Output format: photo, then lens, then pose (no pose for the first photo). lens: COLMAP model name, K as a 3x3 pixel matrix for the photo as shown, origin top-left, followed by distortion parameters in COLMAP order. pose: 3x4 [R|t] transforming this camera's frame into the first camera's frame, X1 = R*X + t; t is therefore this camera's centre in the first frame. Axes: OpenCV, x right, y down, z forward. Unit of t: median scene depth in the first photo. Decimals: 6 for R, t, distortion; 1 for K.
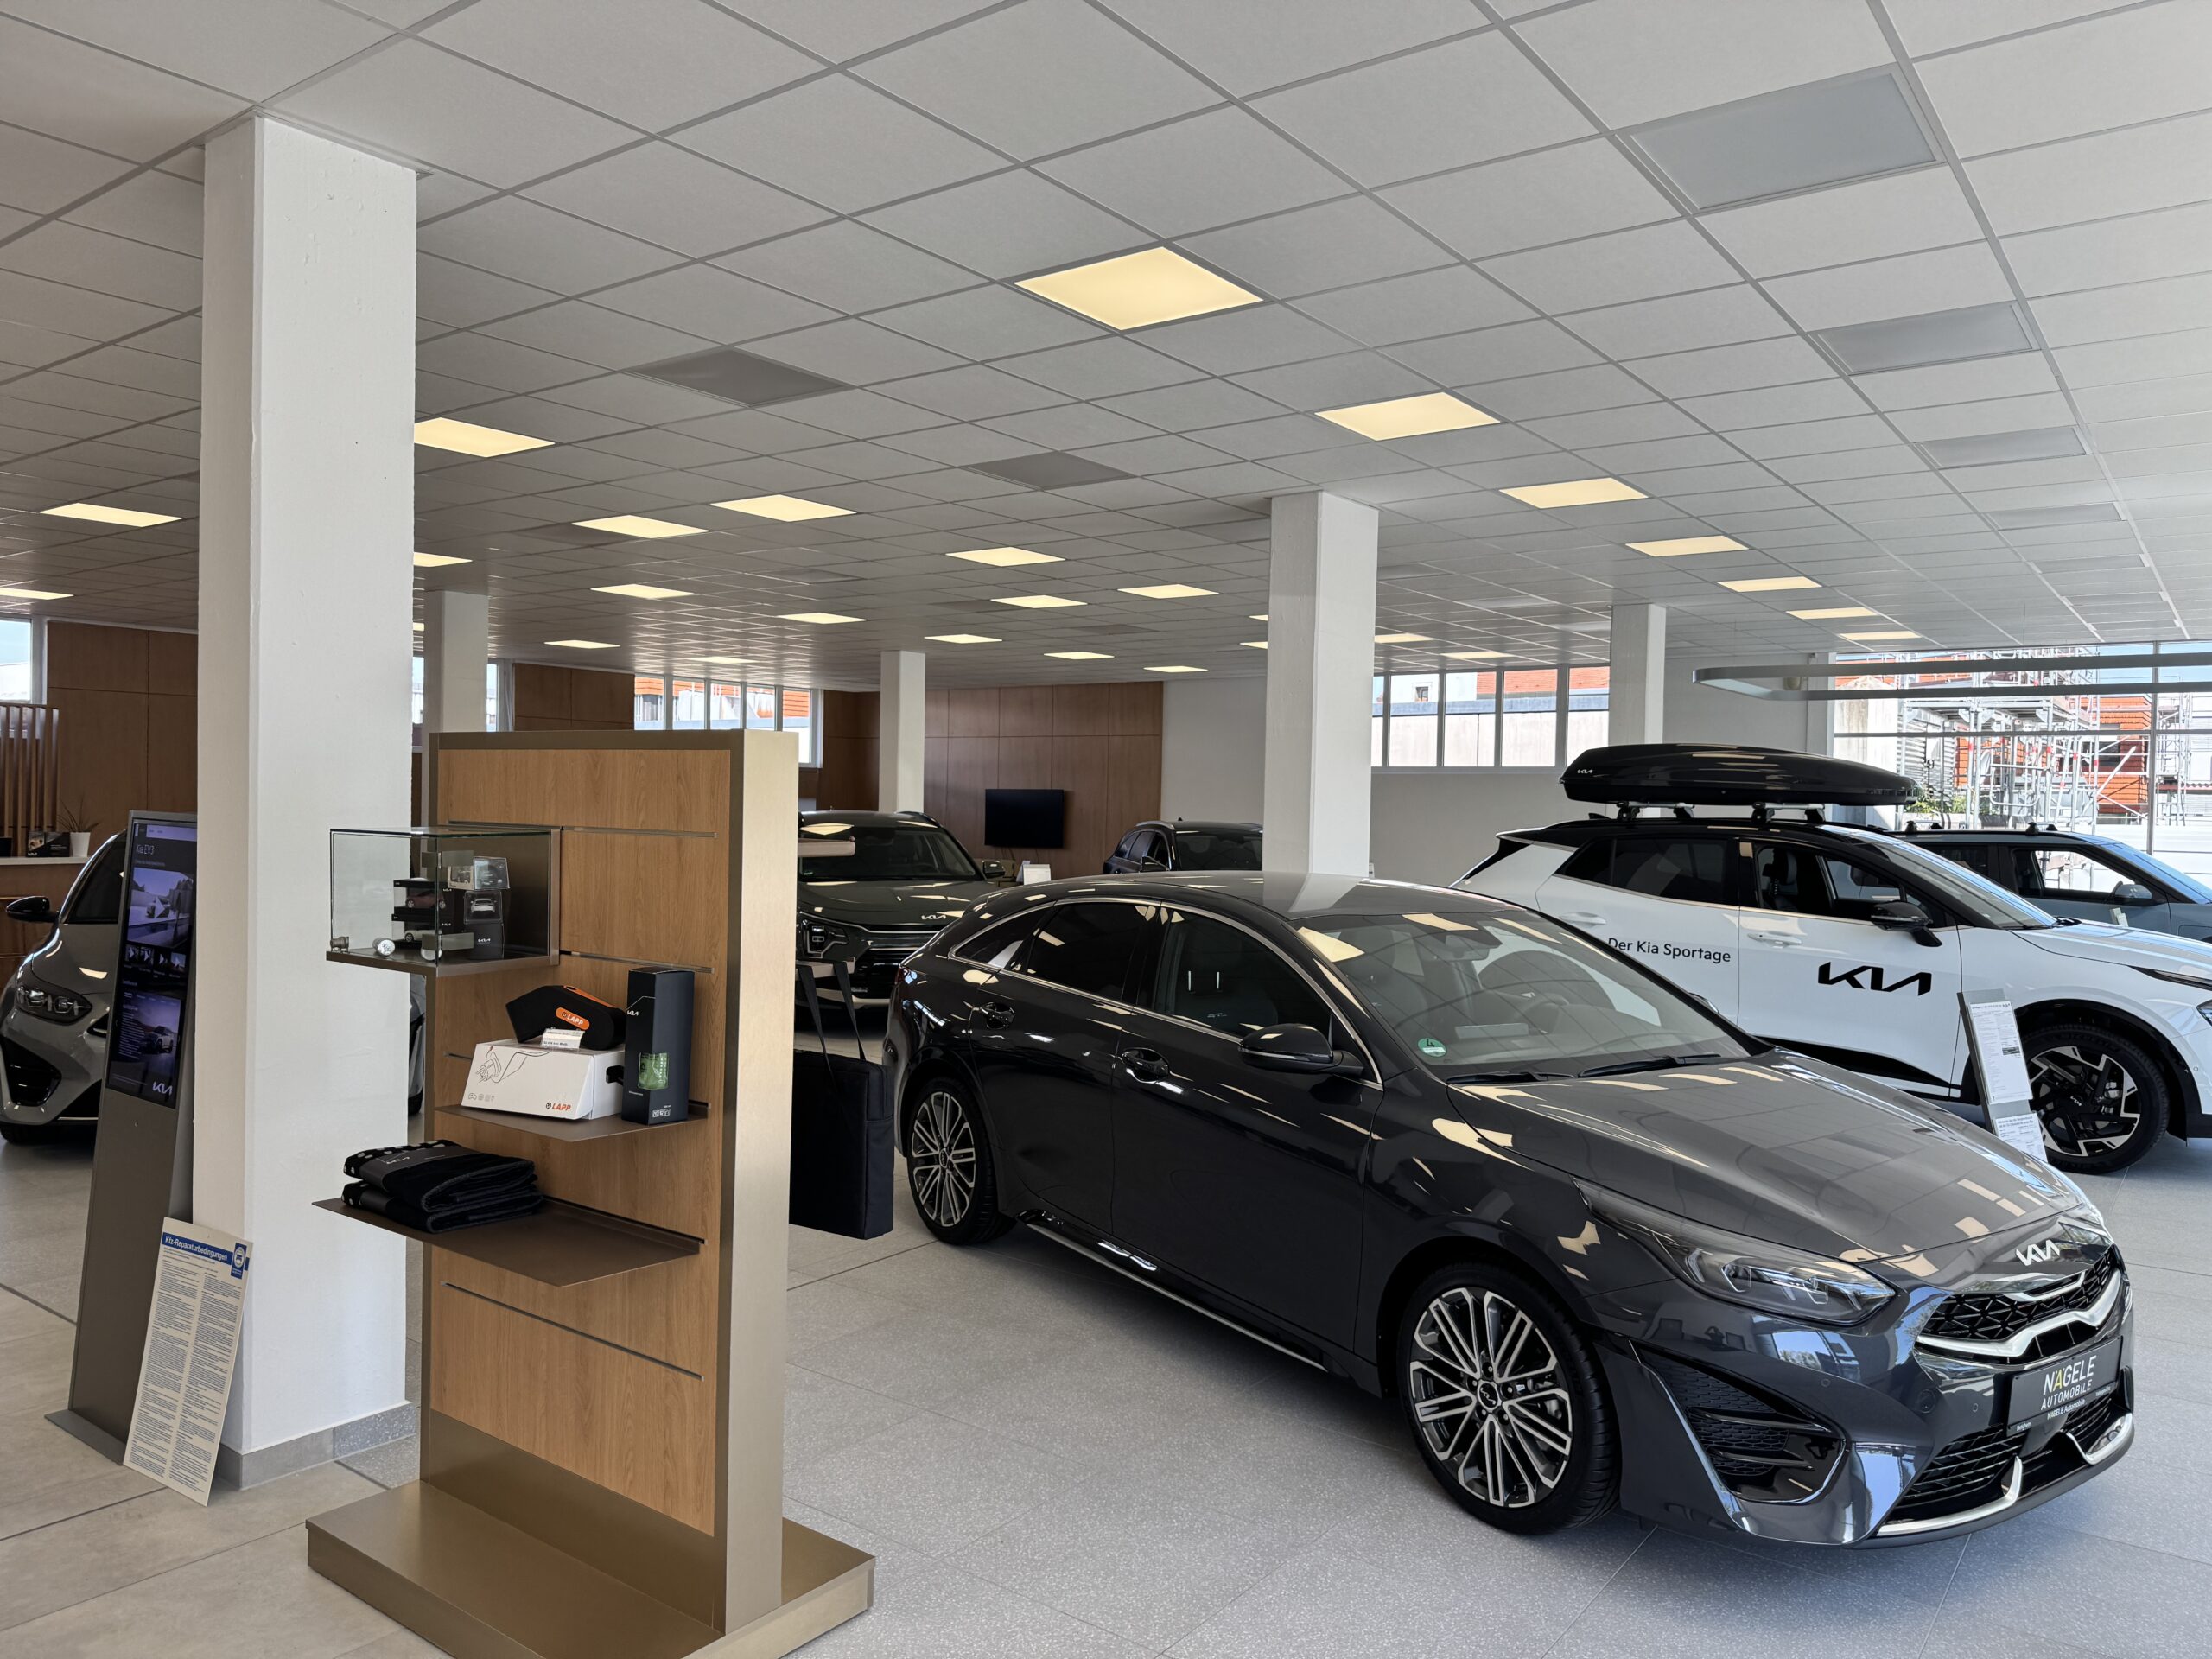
lens RADIAL K [[1537.1, 0, 1110.6], [0, 1537.1, 818.0], [0, 0, 1]] dist [0.124986, -0.224989]
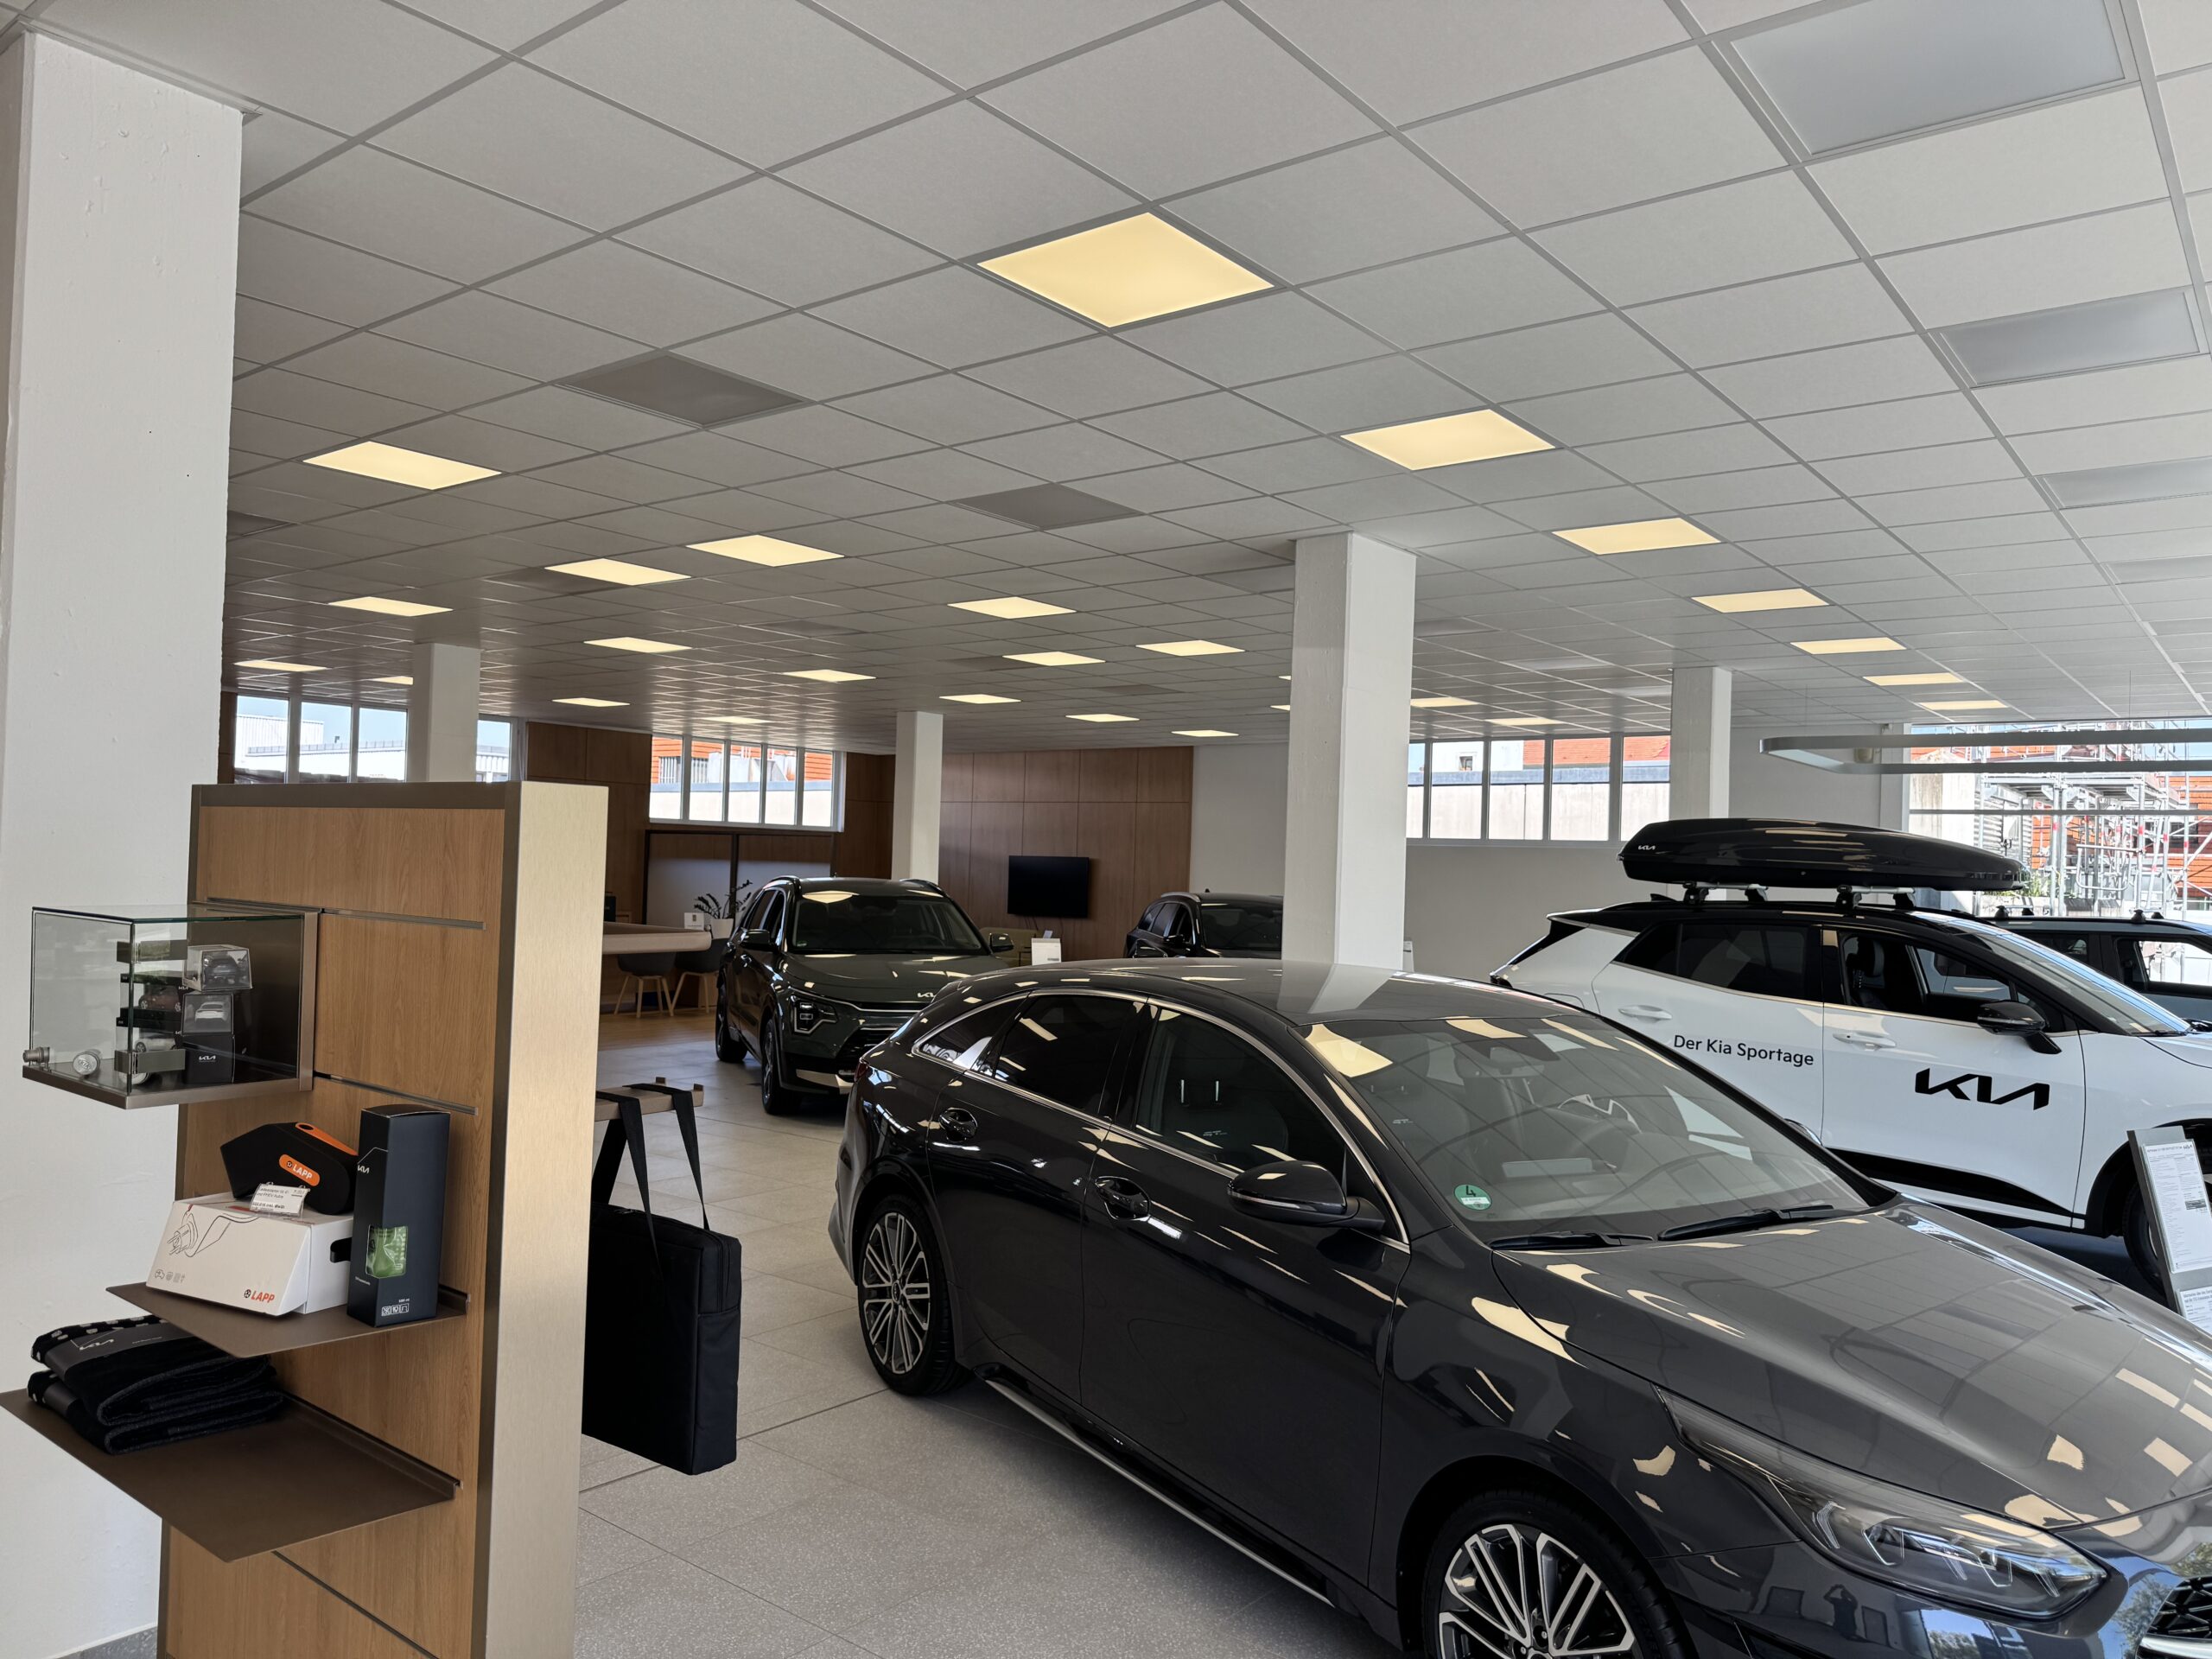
lens RADIAL K [[1526.2, 0, 1095.0], [0, 1526.2, 833.0], [0, 0, 1]] dist [0.077037, -0.104077]
pose [[0.999155, 0.012584, -0.039127, 0.024281], [-0.013896, 0.999345, -0.033424, -0.004963], [0.038681, 0.033939, 0.998675, 0.111416]]
